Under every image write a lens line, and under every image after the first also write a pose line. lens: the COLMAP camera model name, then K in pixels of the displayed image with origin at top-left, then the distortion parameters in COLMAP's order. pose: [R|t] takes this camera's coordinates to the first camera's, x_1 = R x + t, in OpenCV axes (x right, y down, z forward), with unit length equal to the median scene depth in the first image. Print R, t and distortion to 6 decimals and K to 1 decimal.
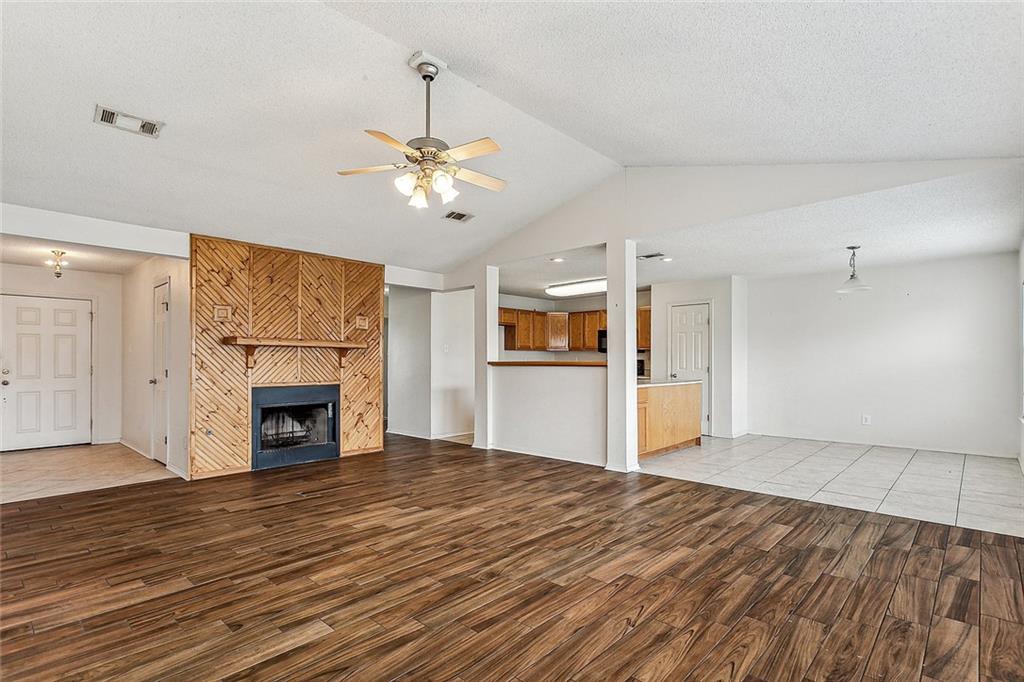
lens RADIAL K [[499.0, 0, 510.7], [0, 499.0, 355.4], [0, 0, 1]] dist [-0.001073, -0.000057]
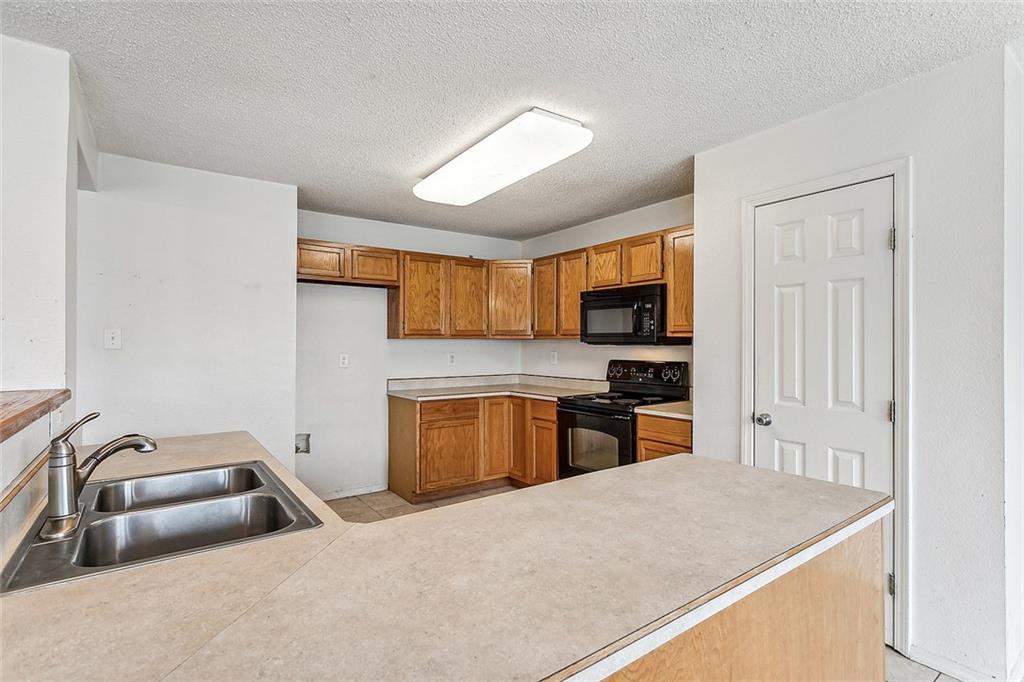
lens RADIAL K [[490.3, 0, 512.0], [0, 490.3, 341.0], [0, 0, 1]] dist [-0.000604, -0.000185]
pose [[0.982571, -0.001651, -0.185883, 0.452683], [0.002954, 0.999973, 0.006735, -0.026006], [0.185867, -0.007167, 0.982549, 1.310835]]
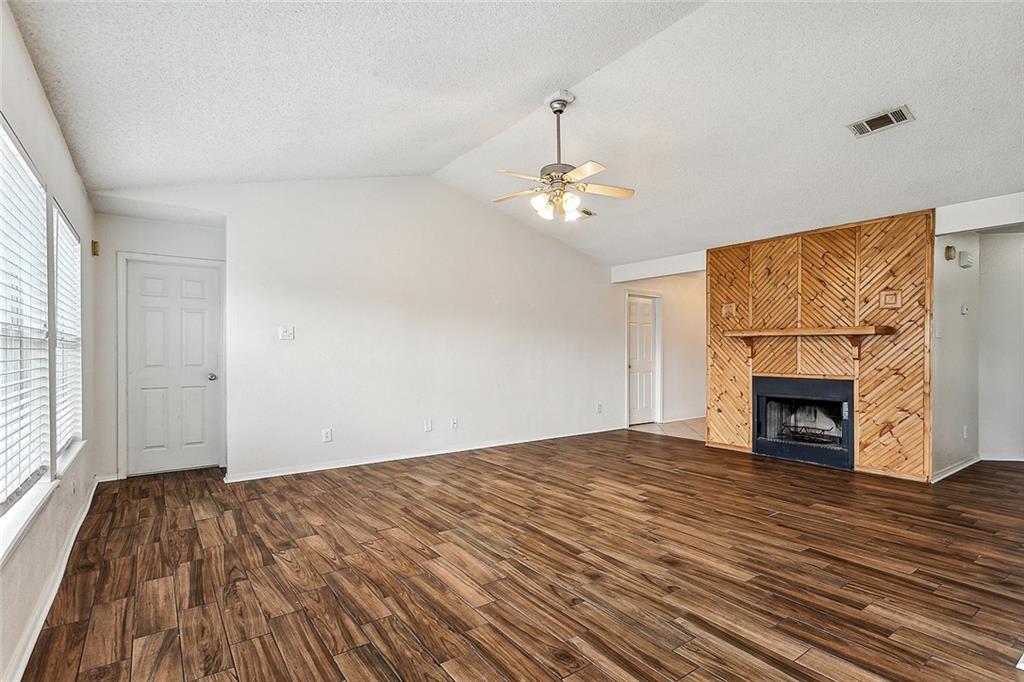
lens RADIAL K [[499.0, 0, 510.7], [0, 499.0, 355.4], [0, 0, 1]] dist [-0.001073, -0.000057]
pose [[-0.192555, 0.010291, -0.981232, 0.831766], [0.013637, 0.999877, 0.007810, 0.006027], [0.981191, -0.011877, -0.192672, 0.915450]]
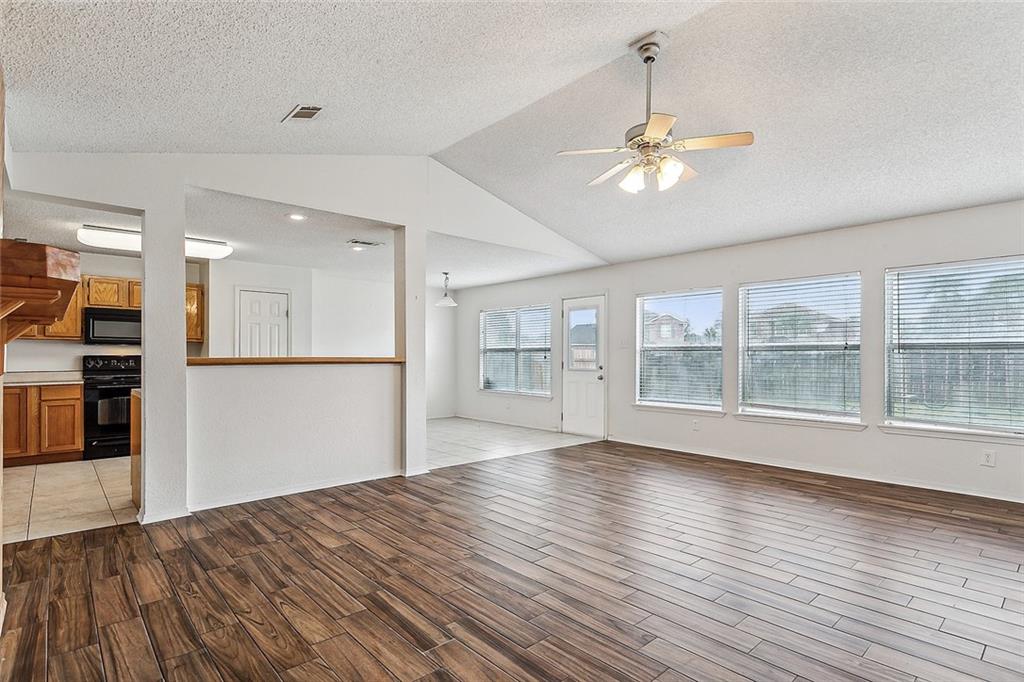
lens RADIAL K [[516.9, 0, 513.6], [0, 516.9, 357.4], [0, 0, 1]] dist [0.003840, 0.001159]
pose [[0.089226, -0.001054, 0.996011, -0.963713], [-0.011111, 0.999936, 0.002053, 0.009537], [-0.995949, -0.011249, 0.089208, 0.958711]]
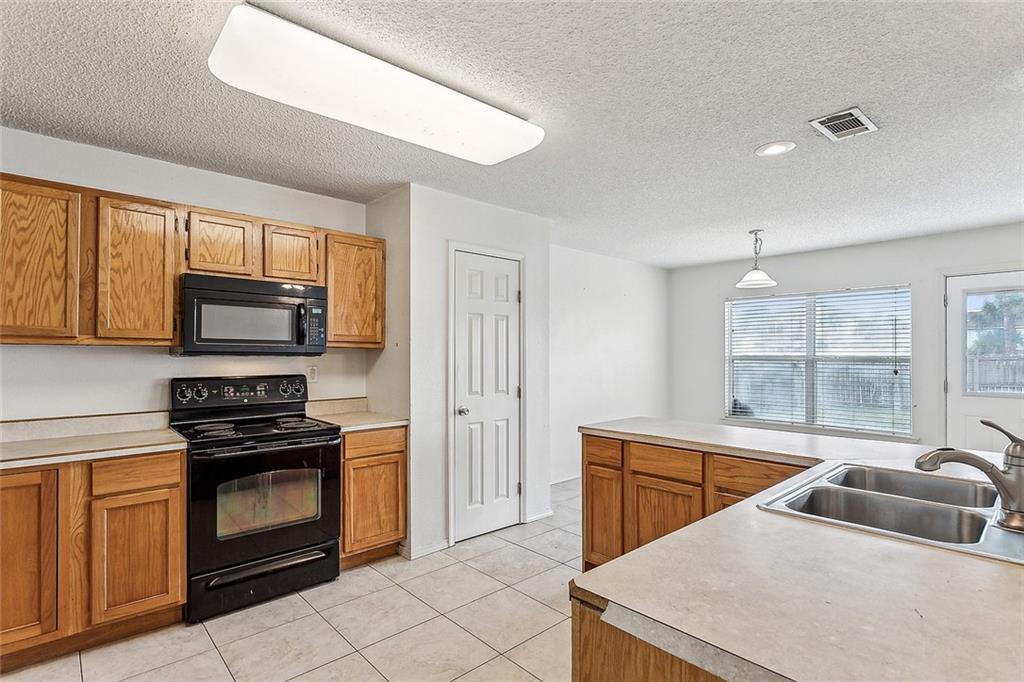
lens RADIAL K [[499.0, 0, 510.7], [0, 499.0, 355.4], [0, 0, 1]] dist [-0.001073, -0.000057]
pose [[0.081971, -0.000409, 0.996635, -0.200587], [-0.012571, 0.999920, 0.001444, -0.018133], [-0.996555, -0.012647, 0.081959, 1.839514]]
